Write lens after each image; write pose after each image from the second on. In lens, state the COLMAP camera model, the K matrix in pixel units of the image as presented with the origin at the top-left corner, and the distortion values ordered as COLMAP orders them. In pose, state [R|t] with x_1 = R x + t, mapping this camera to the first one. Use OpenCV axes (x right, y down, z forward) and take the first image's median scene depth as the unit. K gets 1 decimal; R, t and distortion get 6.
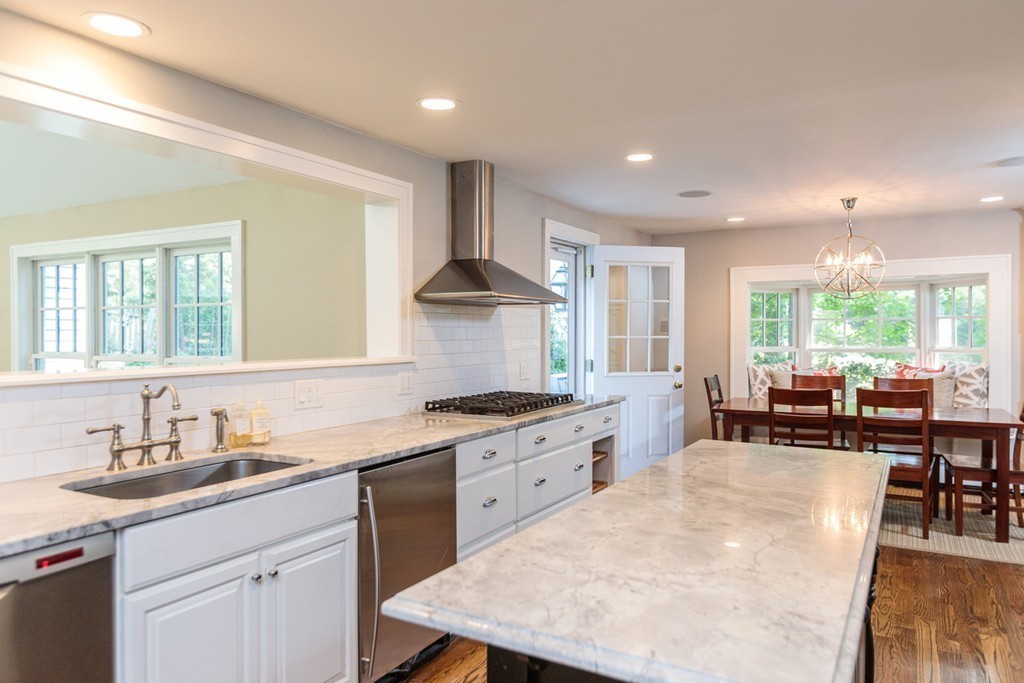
lens RADIAL K [[681.9, 0, 512.0], [0, 681.9, 341.5], [0, 0, 1]] dist [0.030107, 0.000982]
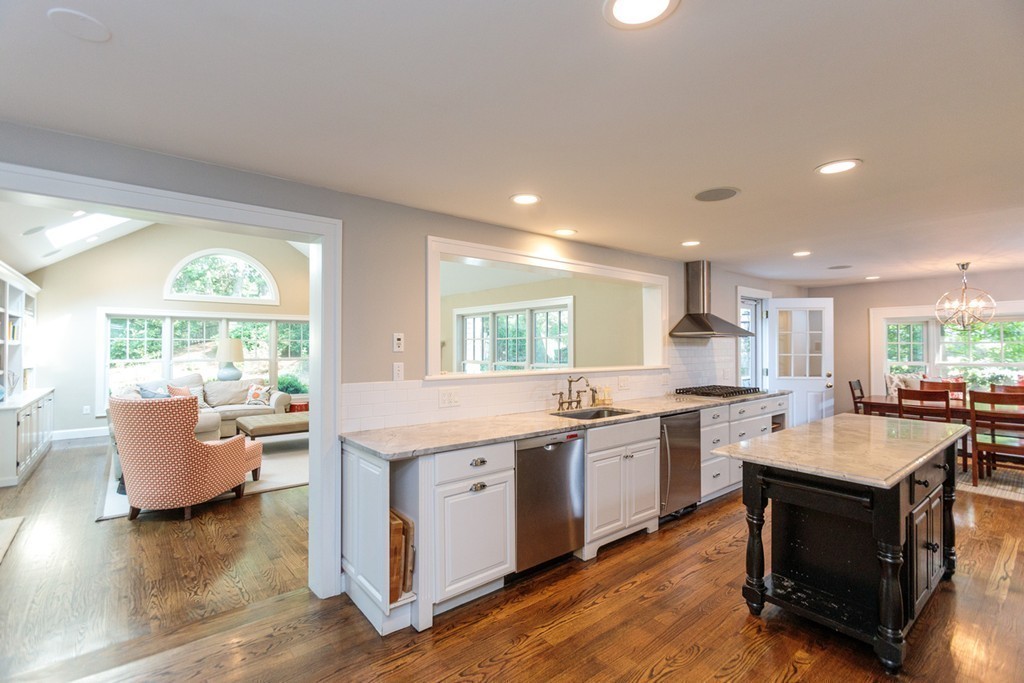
lens RADIAL K [[465.4, 0, 531.3], [0, 465.4, 342.5], [0, 0, 1]] dist [0.033504, 0.000149]
pose [[0.947413, -0.002677, -0.320003, -0.078654], [-0.004892, 0.999727, -0.022848, -0.009471], [0.319977, 0.023212, 0.947141, -0.334083]]
